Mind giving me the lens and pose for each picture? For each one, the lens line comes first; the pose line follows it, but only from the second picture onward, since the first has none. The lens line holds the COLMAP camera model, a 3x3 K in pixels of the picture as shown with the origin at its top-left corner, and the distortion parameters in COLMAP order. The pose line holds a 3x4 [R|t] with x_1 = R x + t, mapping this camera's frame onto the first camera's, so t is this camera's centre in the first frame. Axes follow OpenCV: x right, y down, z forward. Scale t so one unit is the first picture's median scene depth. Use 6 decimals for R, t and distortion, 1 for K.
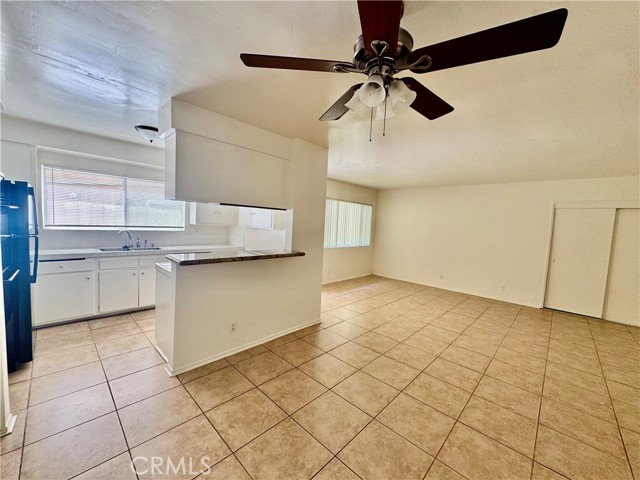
lens RADIAL K [[255.0, 0, 320.7], [0, 255.0, 240.1], [0, 0, 1]] dist [-0.002292, -0.000181]
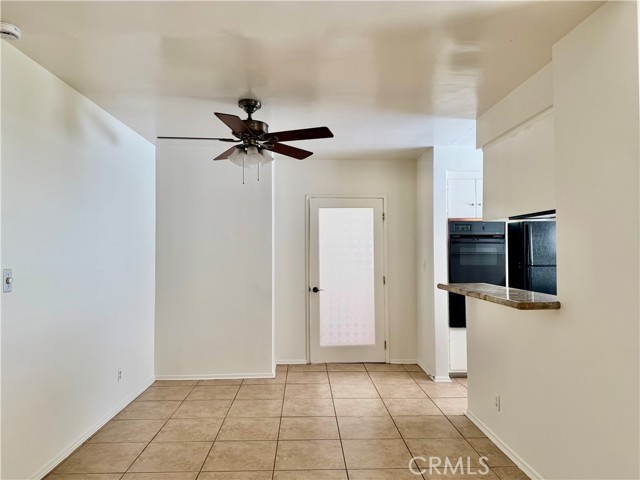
lens RADIAL K [[447.0, 0, 320.0], [0, 447.0, 240.0], [0, 0, 1]] dist [0.131611, -0.179658]
pose [[-0.696773, -0.073403, -0.713526, 0.701017], [-0.086359, 0.996099, -0.018141, -0.010701], [0.712074, 0.048980, -0.700394, 1.227226]]
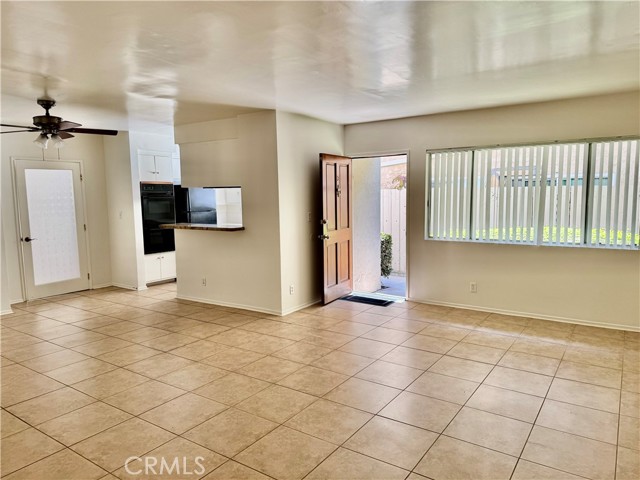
lens RADIAL K [[447.0, 0, 320.0], [0, 447.0, 240.0], [0, 0, 1]] dist [0.131611, -0.179658]
pose [[0.149323, 0.045784, -0.987728, 1.667424], [-0.046903, 0.998131, 0.039175, 0.008850], [0.987675, 0.040477, 0.151191, 1.021962]]
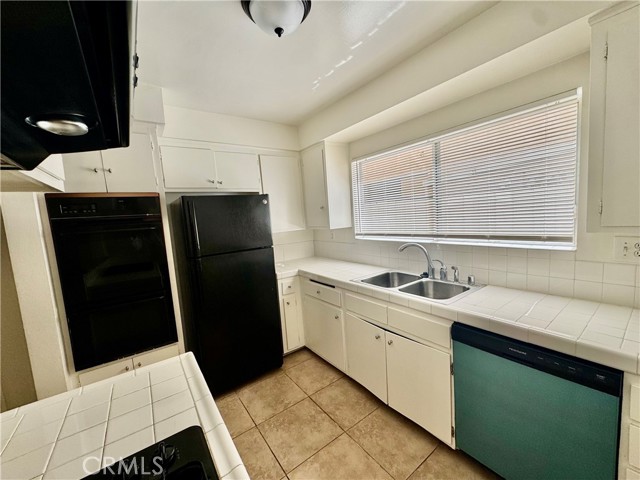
lens RADIAL K [[256.2, 0, 320.0], [0, 256.2, 240.0], [0, 0, 1]] dist [-0.001842, -0.000137]
pose [[-0.185769, 0.058769, -0.980834, -0.261234], [-0.009780, 0.998050, 0.061653, -0.092362], [0.982545, 0.021046, -0.184832, 1.083853]]
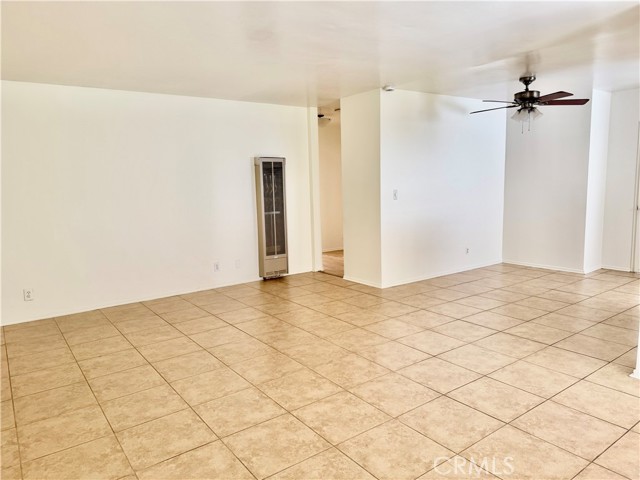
lens RADIAL K [[447.0, 0, 320.0], [0, 447.0, 240.0], [0, 0, 1]] dist [0.131611, -0.179658]
pose [[-0.983937, -0.048574, 0.171780, 0.500789], [-0.011116, 0.977073, 0.212614, -0.112726], [-0.178169, 0.207289, -0.961918, 2.126995]]
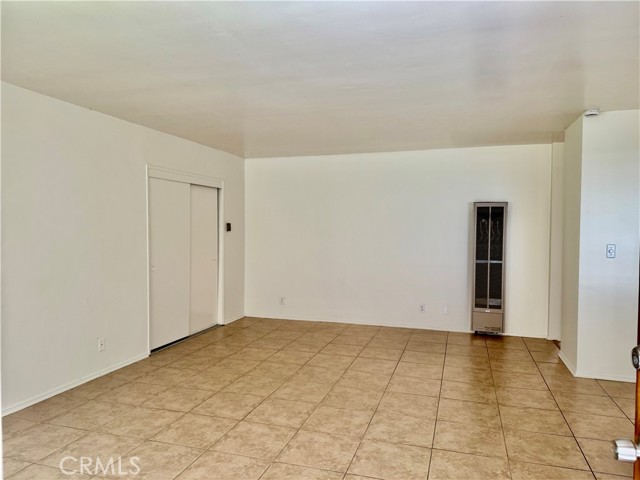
lens RADIAL K [[447.0, 0, 320.0], [0, 447.0, 240.0], [0, 0, 1]] dist [0.131611, -0.179658]
pose [[-0.440136, -0.083473, 0.894043, -0.264894], [0.038080, 0.993039, 0.111463, -0.122556], [-0.897123, 0.083104, -0.433893, 1.634083]]
